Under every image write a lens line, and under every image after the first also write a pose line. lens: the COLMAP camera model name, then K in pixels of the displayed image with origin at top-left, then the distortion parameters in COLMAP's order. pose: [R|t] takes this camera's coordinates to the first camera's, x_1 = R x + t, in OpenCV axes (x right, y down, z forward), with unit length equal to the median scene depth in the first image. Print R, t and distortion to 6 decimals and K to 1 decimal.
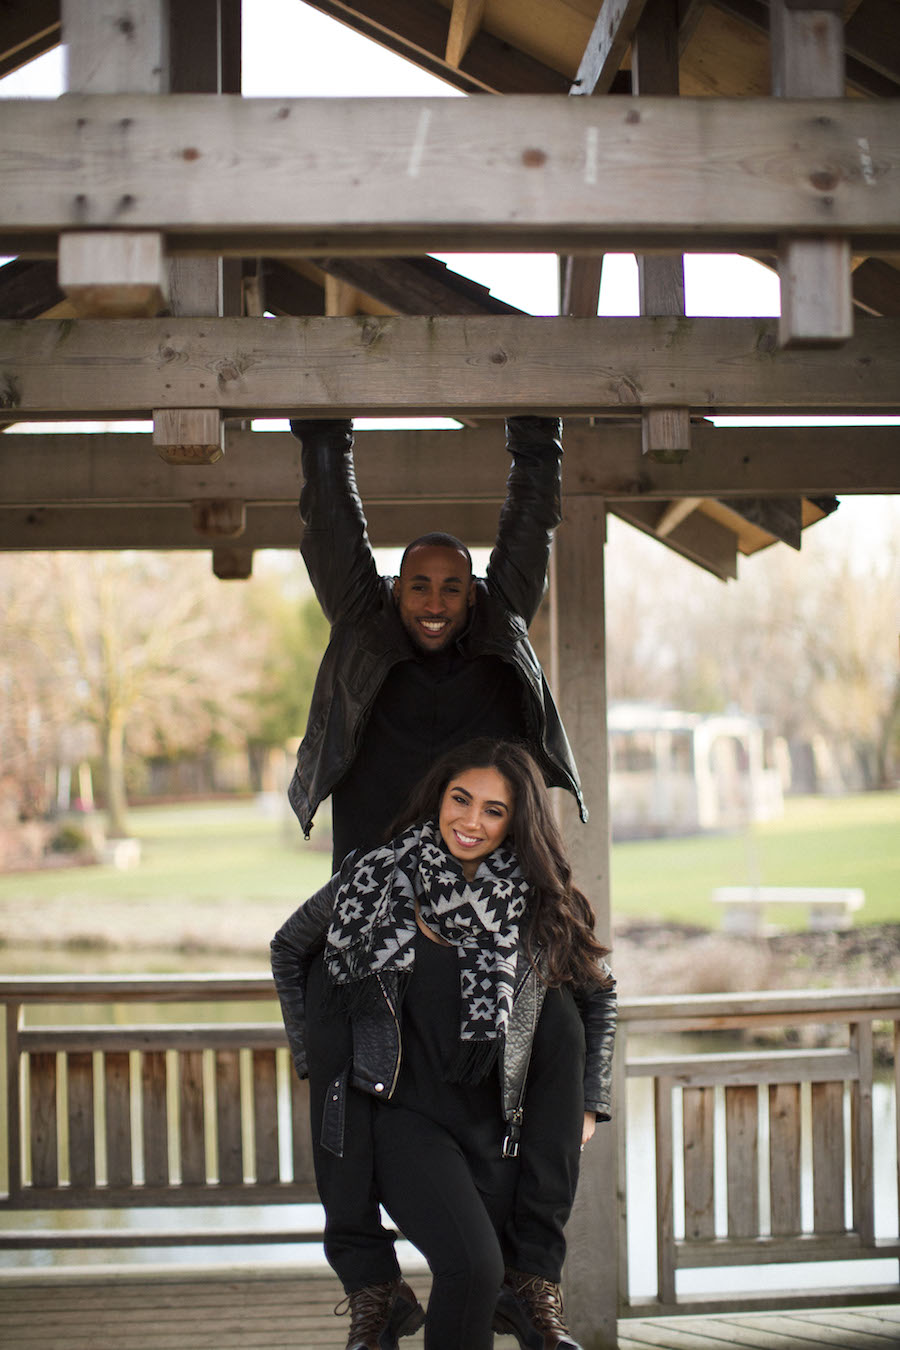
lens RADIAL K [[2180.8, 0, 450.0], [0, 2180.8, 675.0], [0, 0, 1]] dist [-0.174387, 0.062123]
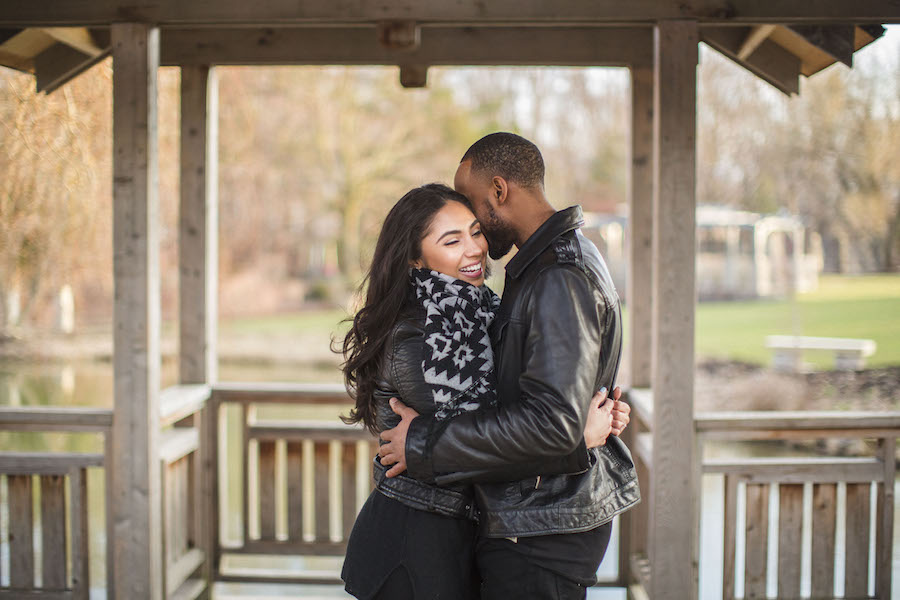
lens RADIAL K [[1487.4, 0, 450.0], [0, 1487.4, 300.0], [0, 0, 1]] dist [-0.334887, 1.473683]
pose [[0.995600, 0.025484, -0.090178, 0.006467], [-0.018627, 0.996927, 0.076084, 0.015544], [0.091840, -0.074069, 0.993015, 0.104468]]
